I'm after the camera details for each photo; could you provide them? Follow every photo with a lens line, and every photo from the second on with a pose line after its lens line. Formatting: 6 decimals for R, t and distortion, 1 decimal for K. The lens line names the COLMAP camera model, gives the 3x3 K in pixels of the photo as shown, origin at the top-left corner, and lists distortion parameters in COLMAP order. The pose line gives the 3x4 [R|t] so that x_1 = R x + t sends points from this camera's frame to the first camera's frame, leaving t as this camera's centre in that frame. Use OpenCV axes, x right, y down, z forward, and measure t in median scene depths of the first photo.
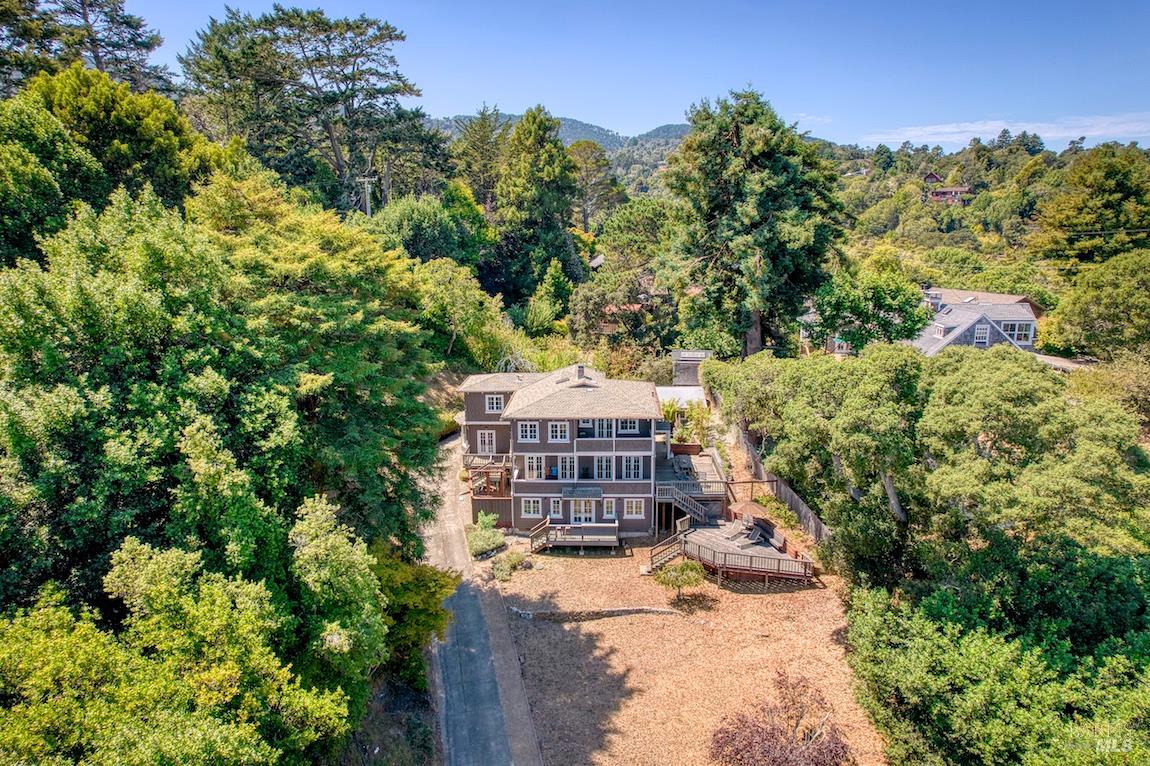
lens RADIAL K [[839.9, 0, 607.7], [0, 839.9, 380.4], [0, 0, 1]] dist [-0.069877, 0.080216]
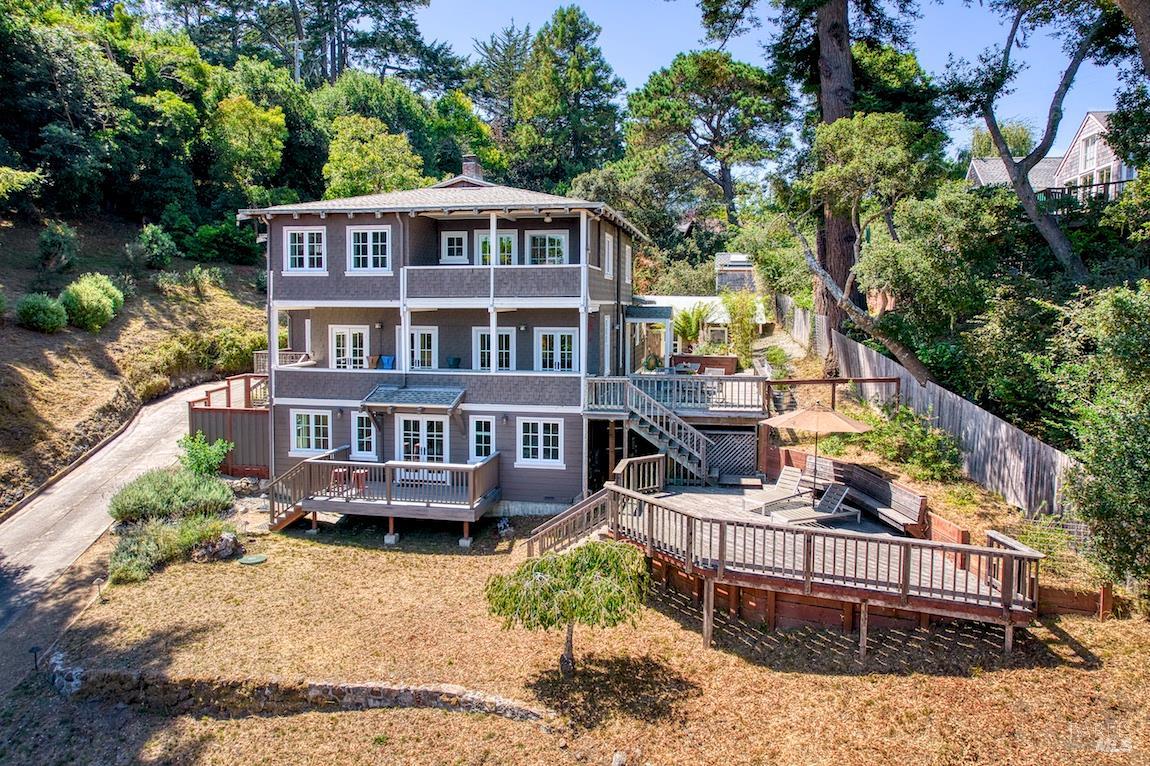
lens RADIAL K [[839.9, 0, 616.2], [0, 839.9, 333.7], [0, 0, 1]] dist [-0.069877, 0.080216]
pose [[0.991876, 0.019756, -0.125669, 0.123009], [-0.038143, 0.988602, -0.145643, 0.163265], [0.121359, 0.149254, 0.981323, 0.611108]]
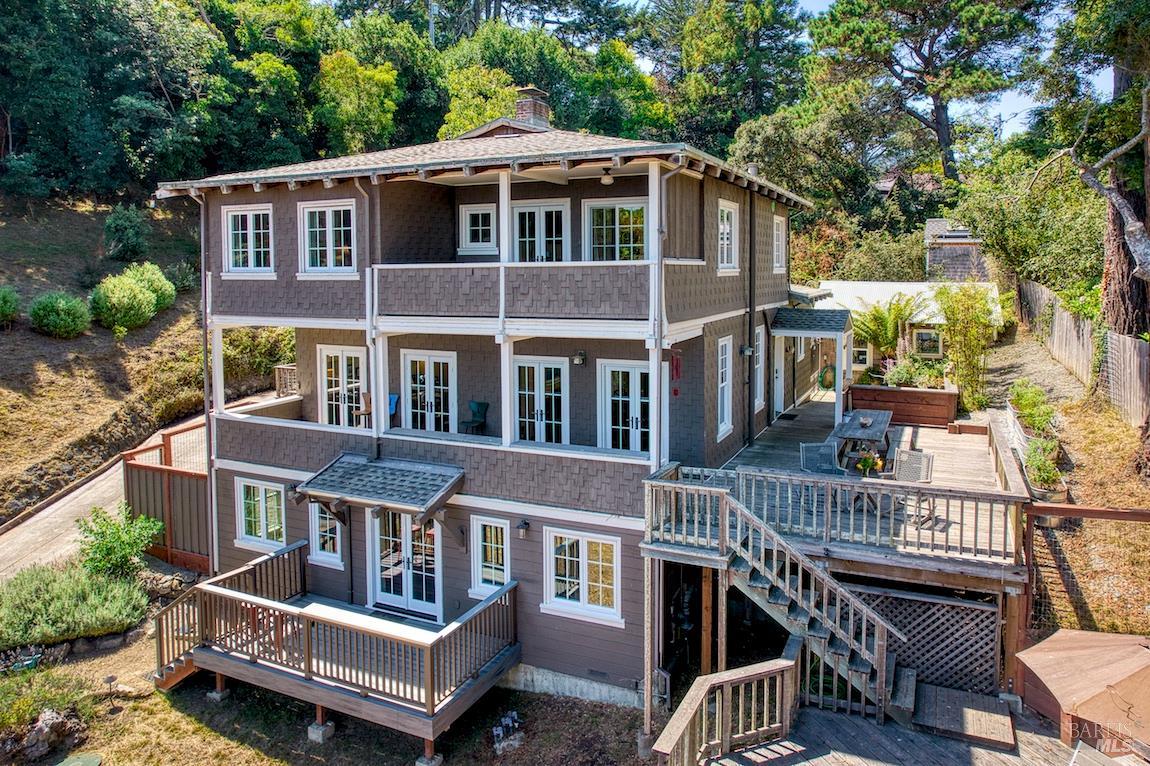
lens RADIAL K [[839.9, 0, 571.7], [0, 839.9, 296.0], [0, 0, 1]] dist [-0.069877, 0.080216]
pose [[0.914273, 0.021219, -0.404543, 0.125146], [-0.080384, 0.988272, -0.129832, 0.109715], [0.397043, 0.151220, 0.905256, 0.800833]]
